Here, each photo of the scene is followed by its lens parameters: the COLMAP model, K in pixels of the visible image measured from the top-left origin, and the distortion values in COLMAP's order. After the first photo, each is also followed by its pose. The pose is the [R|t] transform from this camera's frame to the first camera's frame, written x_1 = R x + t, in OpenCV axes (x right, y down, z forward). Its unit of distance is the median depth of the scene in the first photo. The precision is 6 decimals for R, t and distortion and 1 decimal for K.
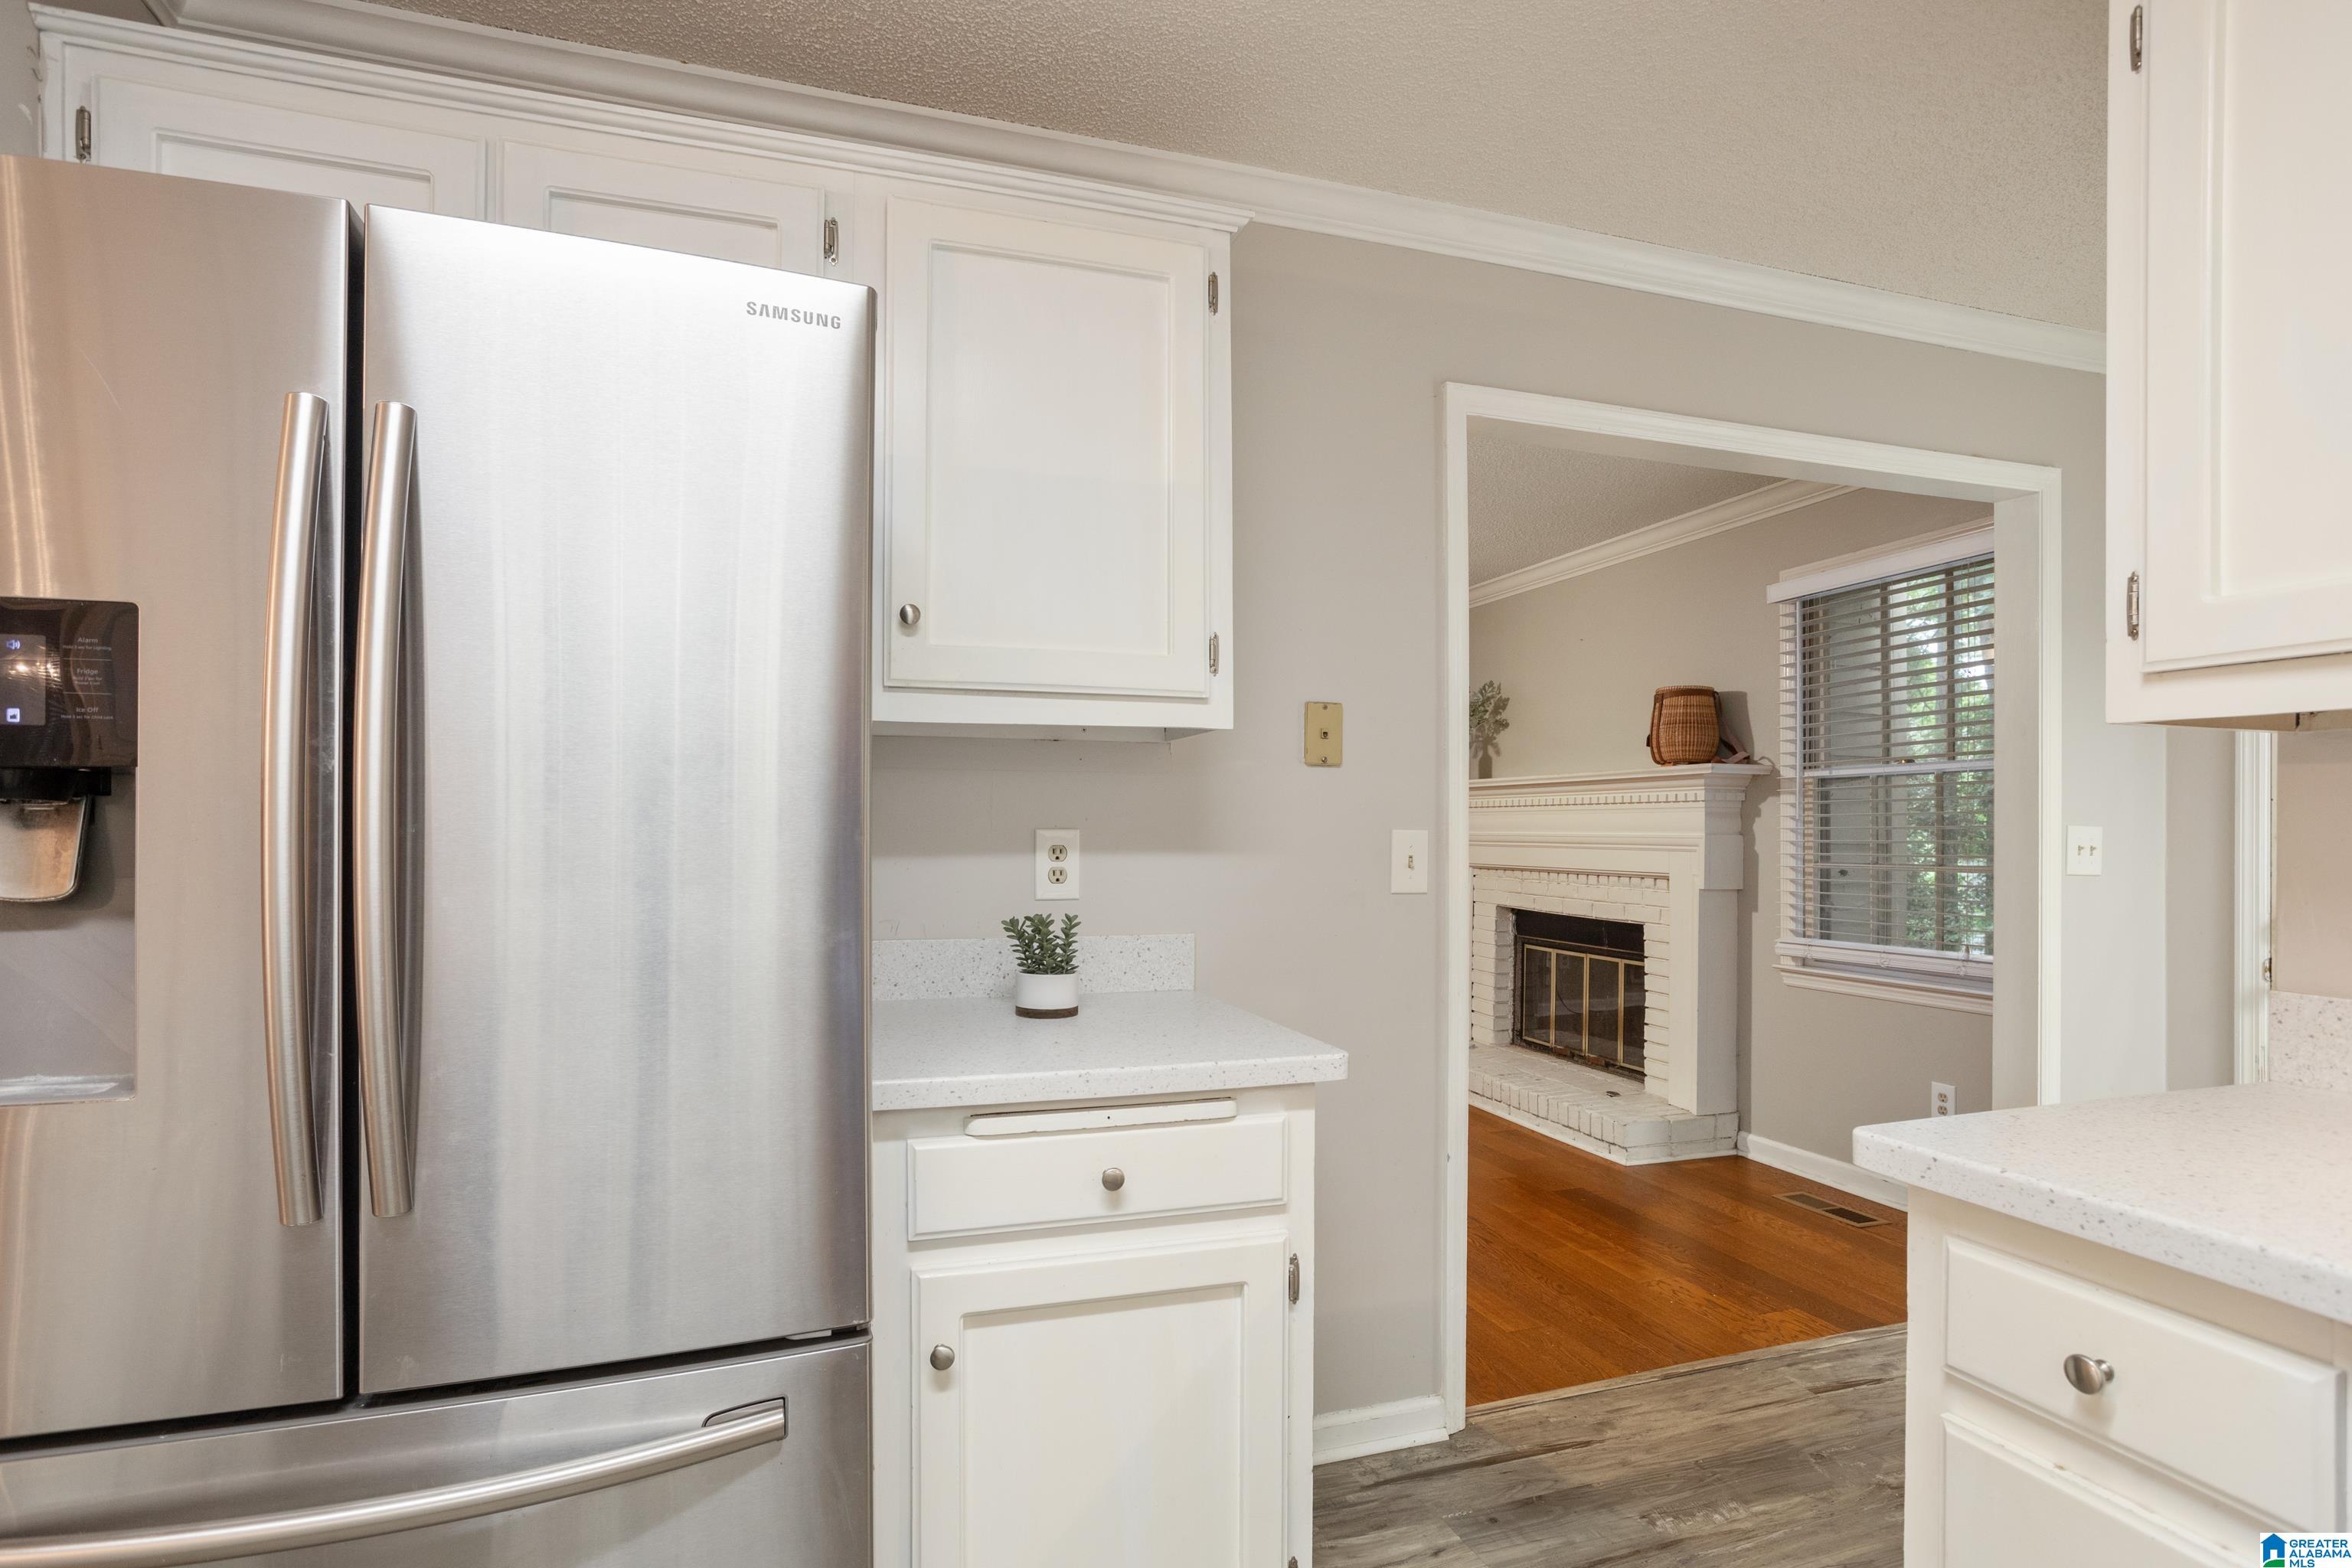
lens RADIAL K [[1200.5, 0, 1154.7], [0, 1200.5, 807.7], [0, 0, 1]] dist [-0.021865, 0.004539]
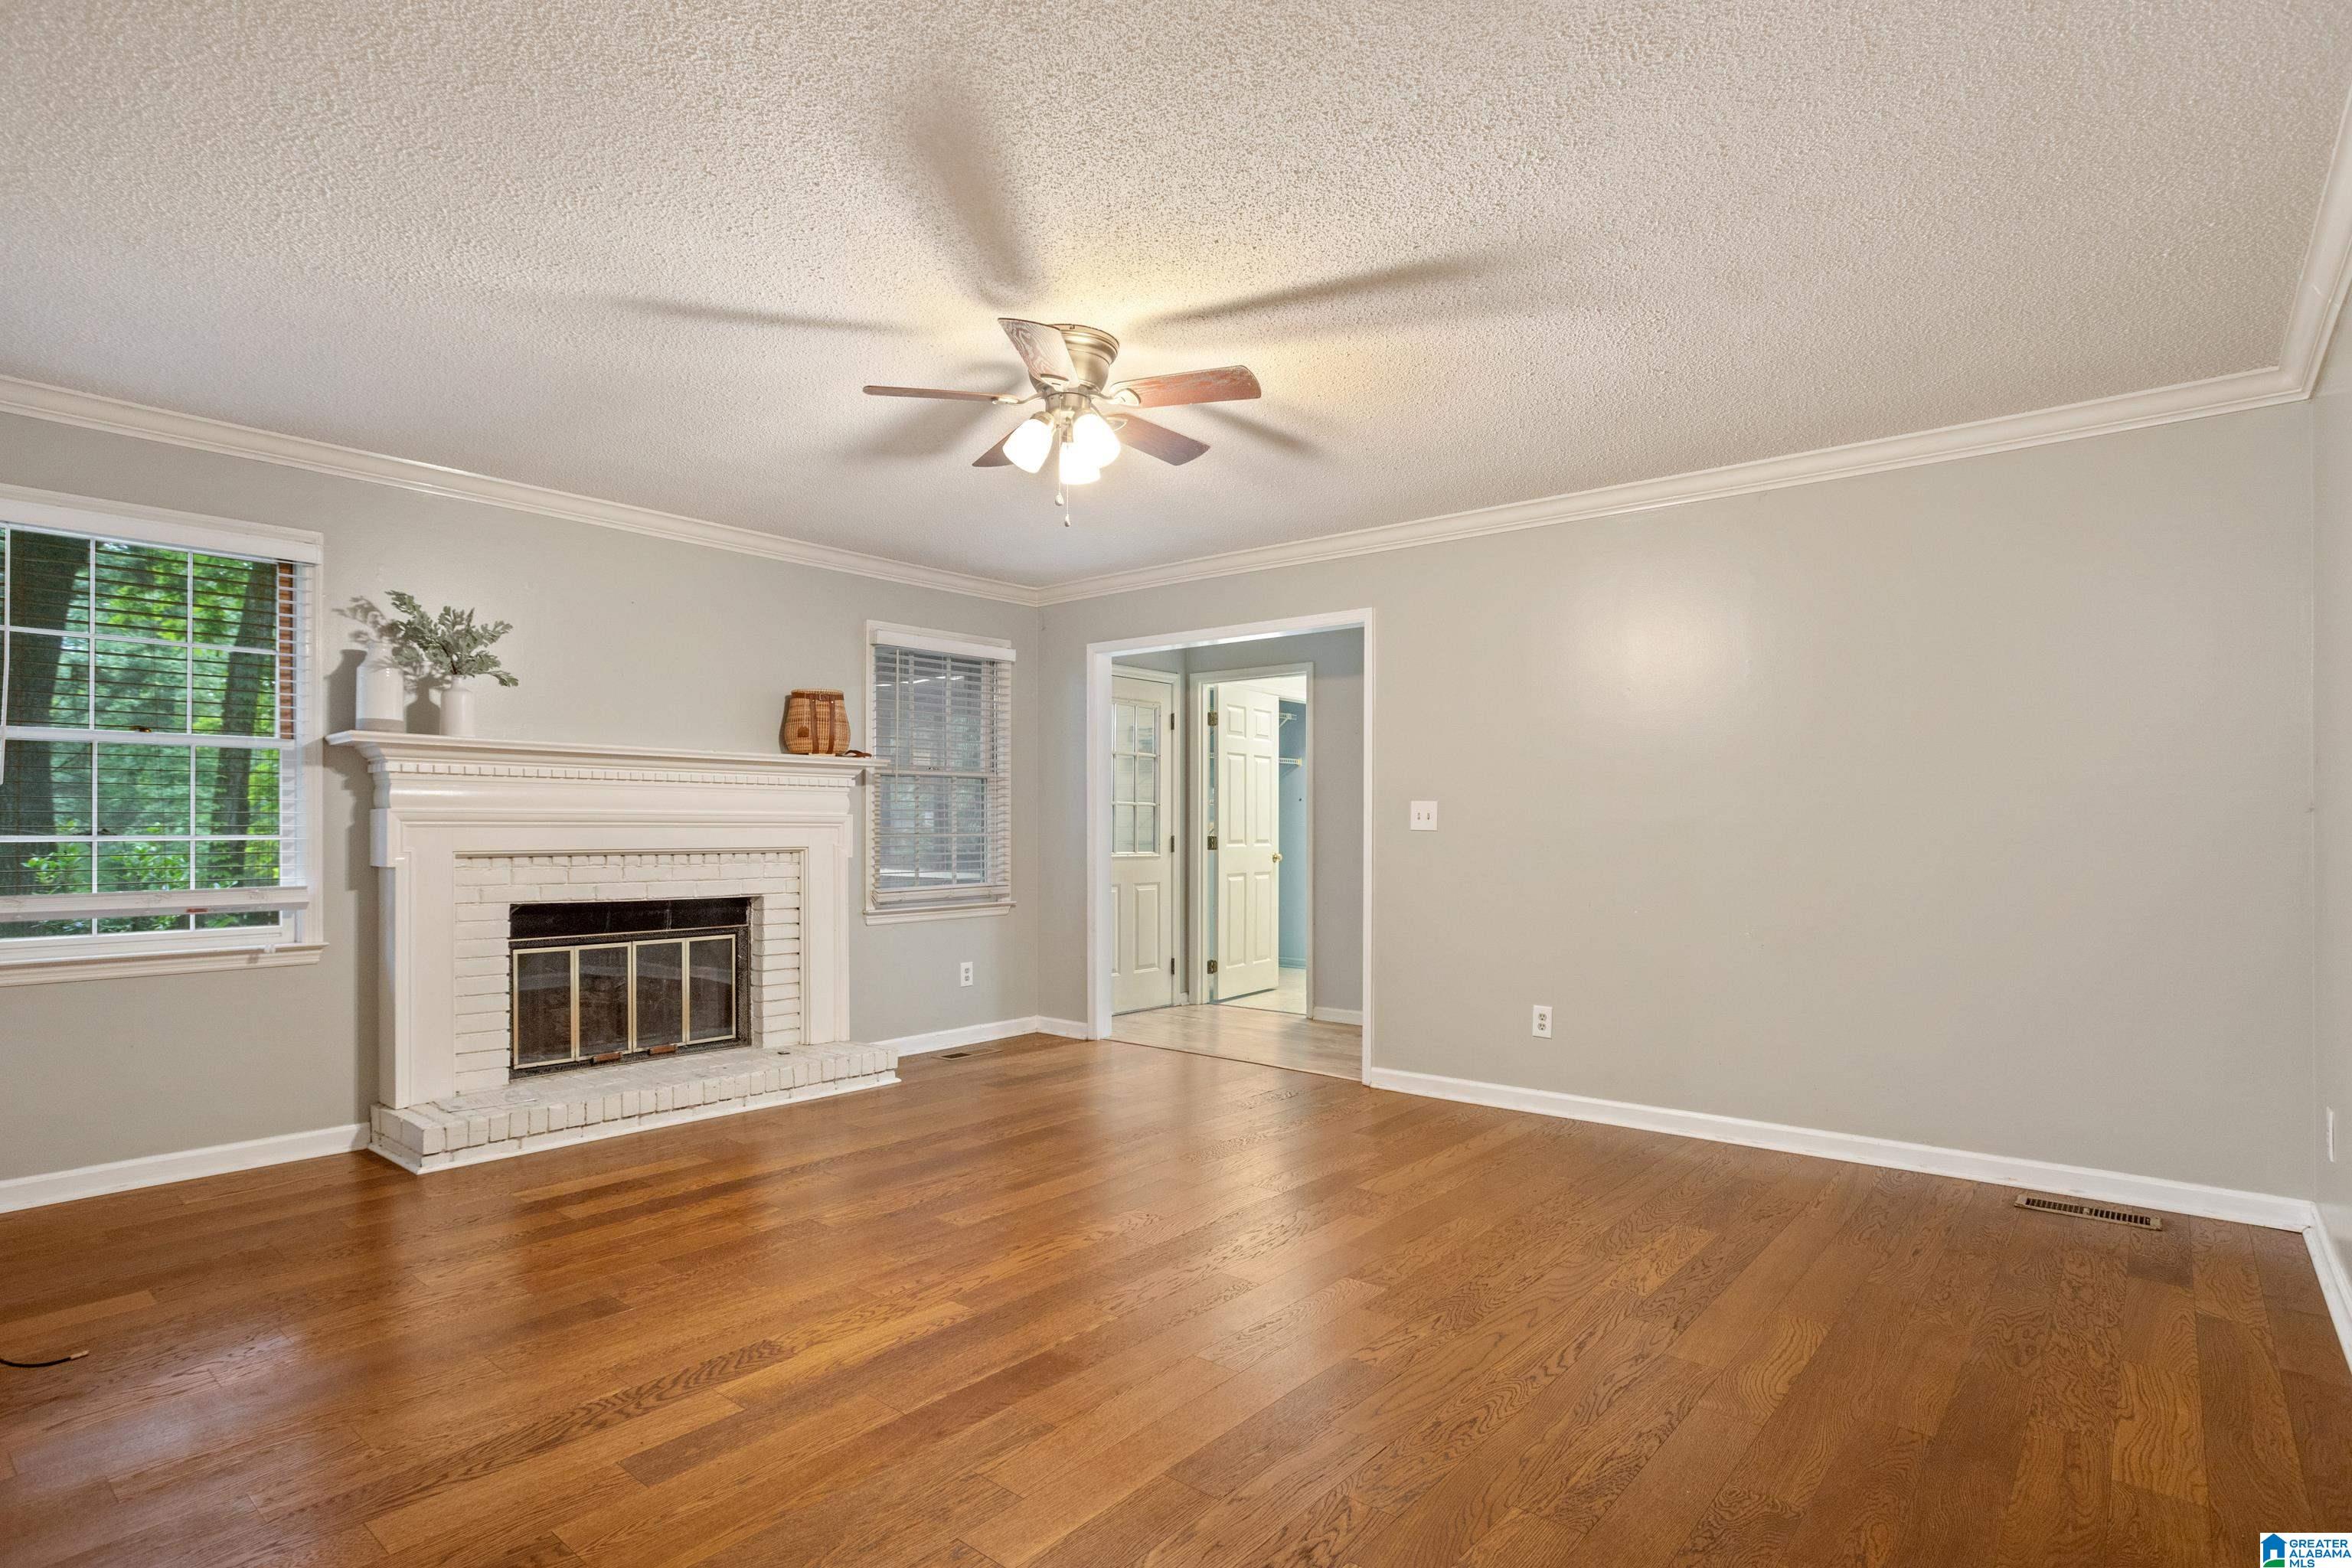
lens RADIAL K [[1200.5, 0, 1172.4], [0, 1200.5, 803.1], [0, 0, 1]] dist [-0.021865, 0.004539]
pose [[-0.521001, 0.028680, 0.853074, -0.707982], [-0.005582, 0.999299, -0.037005, 0.051121], [-0.853538, -0.024041, -0.520476, 1.236016]]
